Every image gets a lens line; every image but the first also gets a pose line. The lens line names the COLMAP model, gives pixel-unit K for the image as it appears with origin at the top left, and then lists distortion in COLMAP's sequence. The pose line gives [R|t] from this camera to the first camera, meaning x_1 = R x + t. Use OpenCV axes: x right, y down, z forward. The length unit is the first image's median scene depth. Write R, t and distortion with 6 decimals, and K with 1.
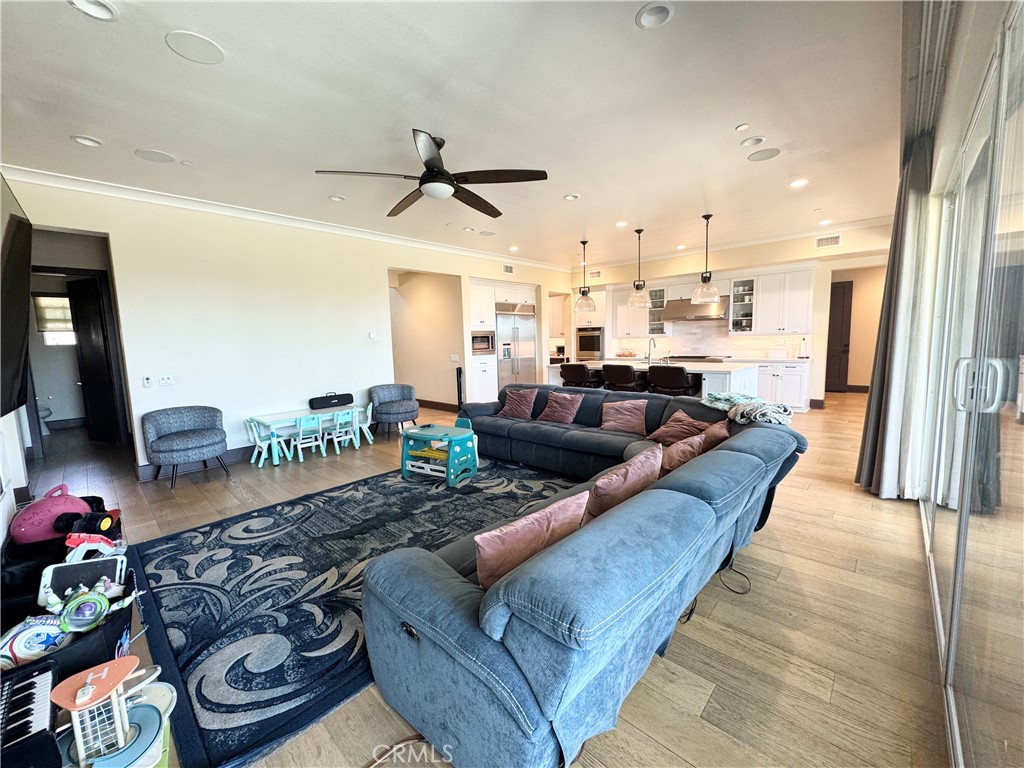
lens RADIAL K [[409.1, 0, 512.4], [0, 409.1, 382.1], [0, 0, 1]] dist [-0.006509, 0.001289]
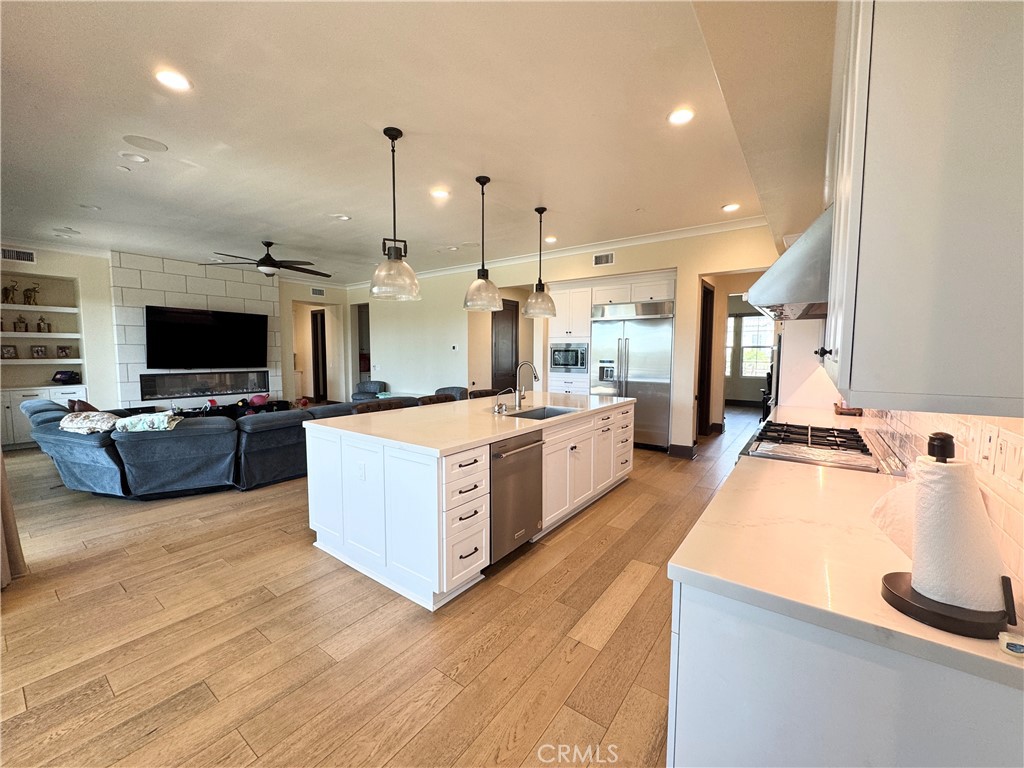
lens RADIAL K [[409.1, 0, 513.7], [0, 409.1, 383.7], [0, 0, 1]] dist [-0.006509, 0.001289]
pose [[0.109692, 0.108602, -0.988015, 1.182119], [-0.107983, 0.989432, 0.096769, -0.177770], [0.988083, 0.096074, 0.120260, 1.263136]]
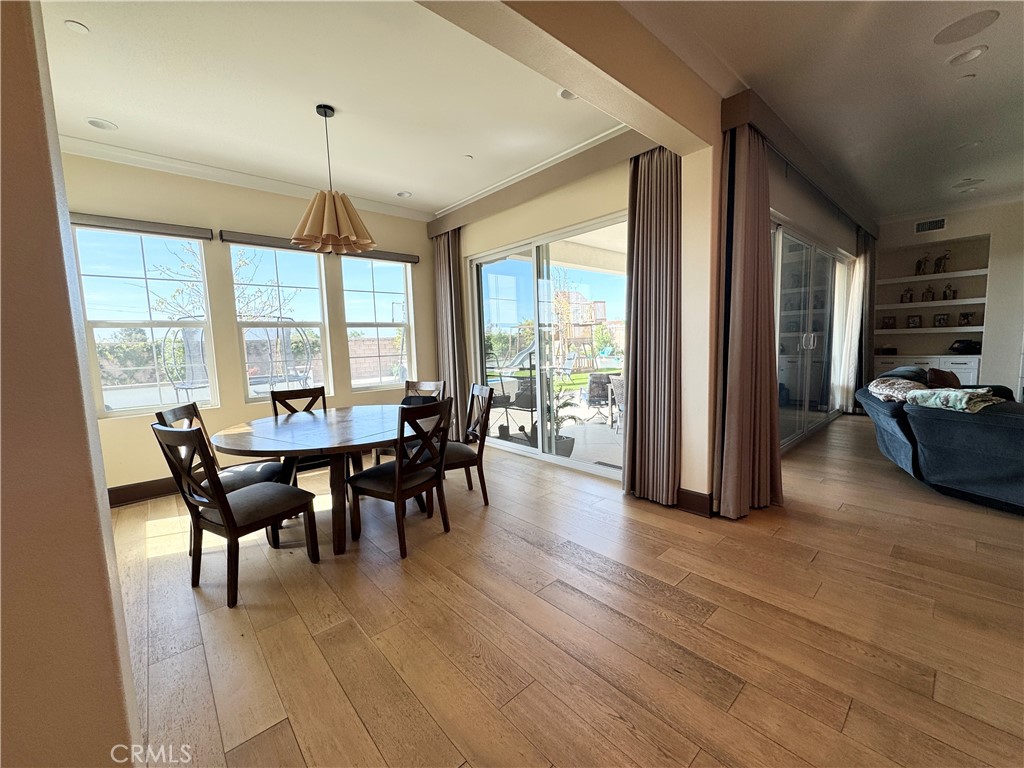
lens RADIAL K [[409.1, 0, 506.9], [0, 409.1, 382.9], [0, 0, 1]] dist [-0.006509, 0.001289]
pose [[-0.992419, 0.056091, 0.109355, 0.943631], [0.076811, 0.977671, 0.195602, -0.151129], [-0.095942, 0.202518, -0.974567, 1.340716]]
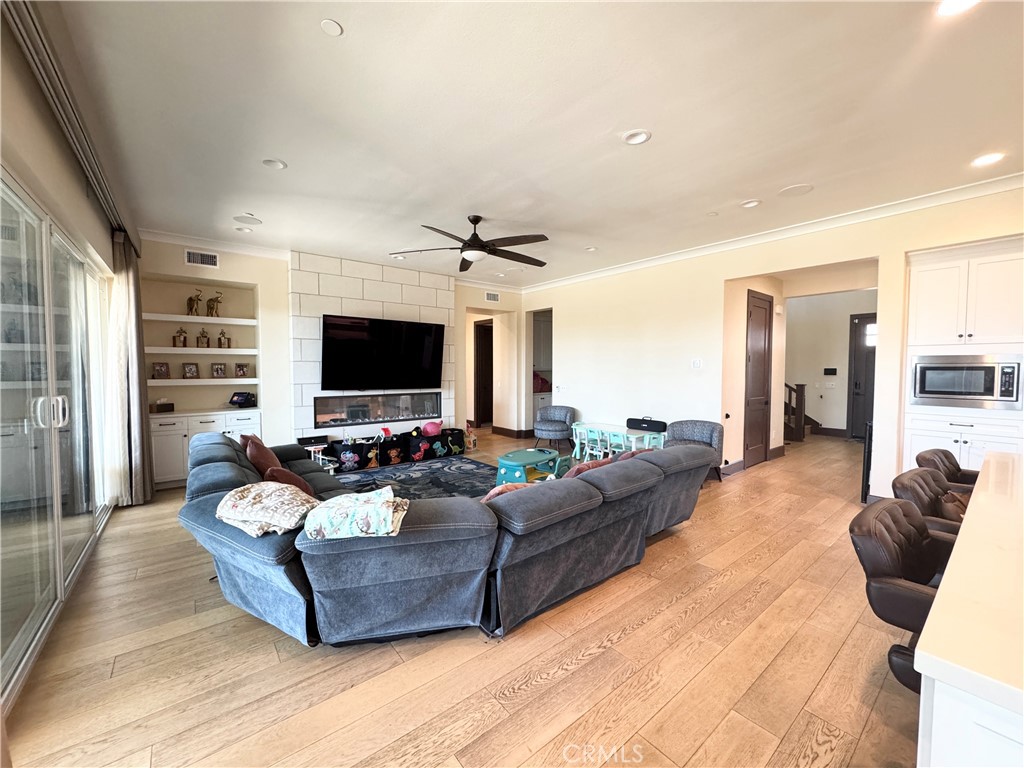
lens RADIAL K [[409.1, 0, 512.5], [0, 409.1, 384.6], [0, 0, 1]] dist [-0.006509, 0.001289]
pose [[-0.149938, 0.074965, -0.985849, 0.698302], [-0.096779, 0.991220, 0.090093, -0.128691], [0.983947, 0.108917, -0.141367, 0.861857]]
